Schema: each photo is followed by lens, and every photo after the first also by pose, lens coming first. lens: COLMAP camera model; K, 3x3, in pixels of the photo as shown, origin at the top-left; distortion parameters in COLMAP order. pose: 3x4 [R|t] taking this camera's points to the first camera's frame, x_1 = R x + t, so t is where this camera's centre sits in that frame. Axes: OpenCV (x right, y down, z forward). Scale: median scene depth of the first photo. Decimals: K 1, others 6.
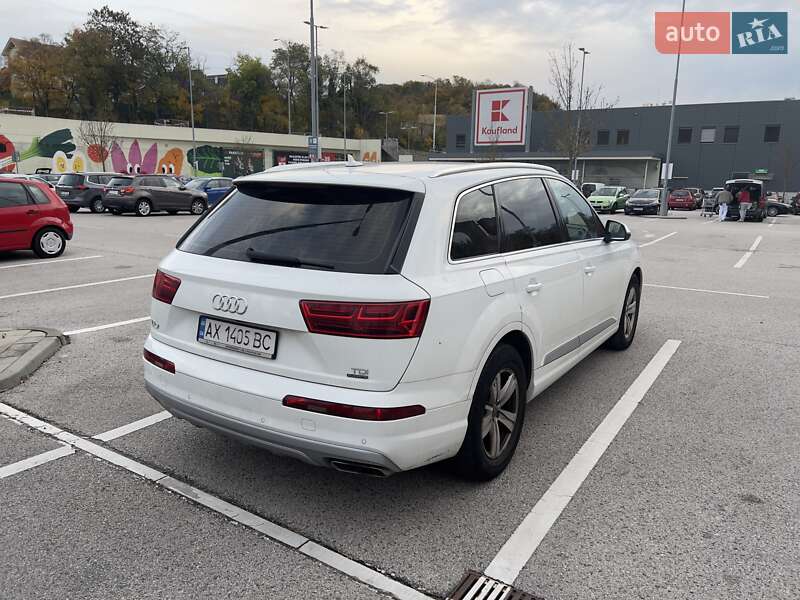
lens RADIAL K [[596.2, 0, 402.7], [0, 596.2, 301.0], [0, 0, 1]] dist [0.037669, -0.041858]
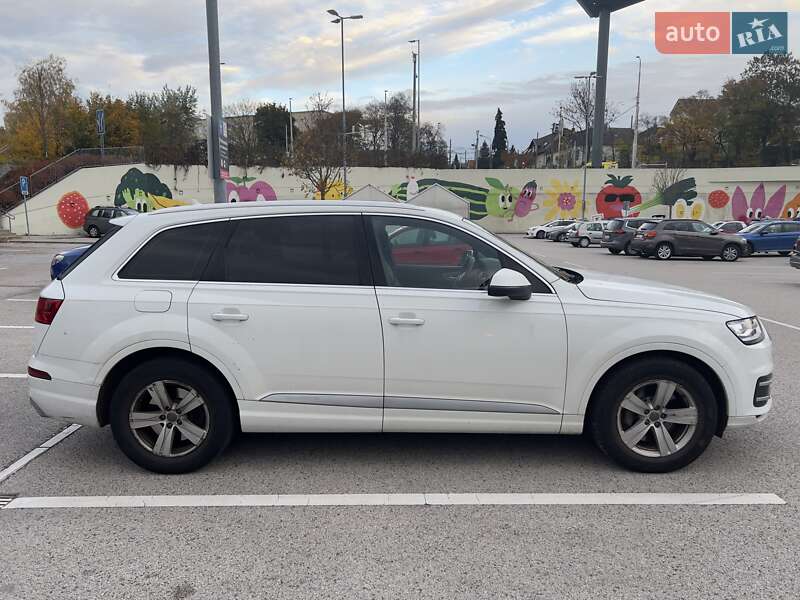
lens RADIAL K [[596.2, 0, 403.8], [0, 596.2, 298.3], [0, 0, 1]] dist [0.037669, -0.041858]
pose [[0.539560, 0.097345, -0.836301, 1.176715], [-0.162942, 0.986588, 0.009713, -0.108333], [0.826030, 0.131027, 0.548185, 0.625733]]
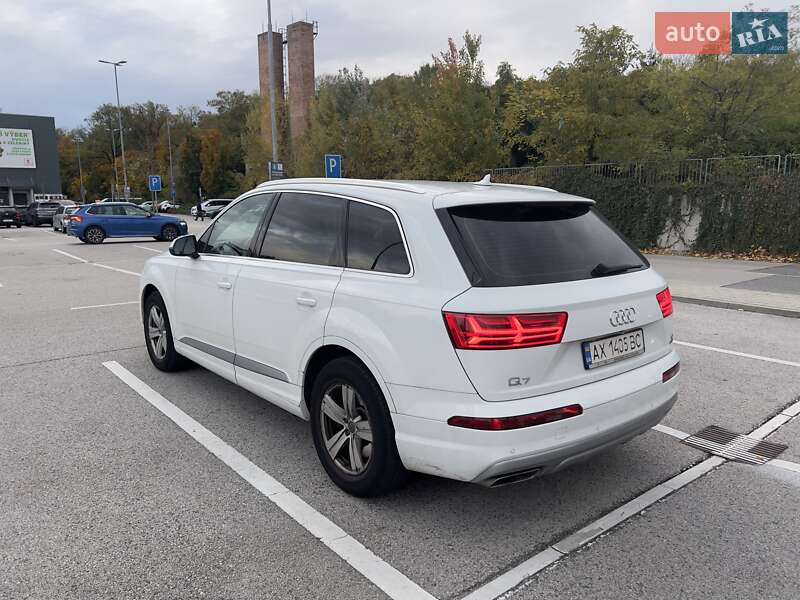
lens RADIAL K [[596.2, 0, 402.6], [0, 596.2, 302.4], [0, 0, 1]] dist [0.037669, -0.041858]
pose [[0.302502, -0.177219, 0.936529, -1.044501], [0.194028, 0.973439, 0.121532, -0.167281], [-0.933191, 0.144949, 0.328853, 0.759874]]
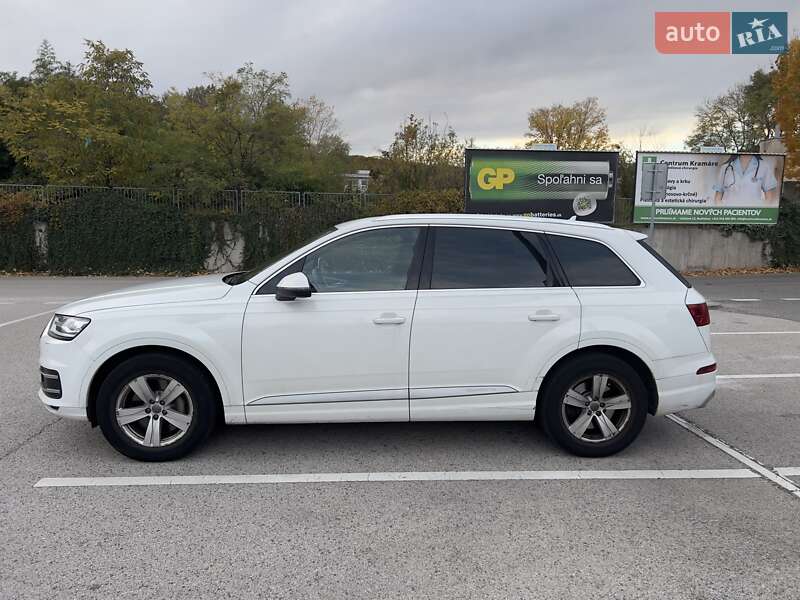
lens RADIAL K [[596.2, 0, 405.3], [0, 596.2, 303.0], [0, 0, 1]] dist [0.037669, -0.041858]
pose [[-0.594790, -0.125035, 0.794098, -0.950658], [0.135753, 0.958020, 0.252526, -0.426196], [-0.792336, 0.258001, -0.552846, 2.007686]]
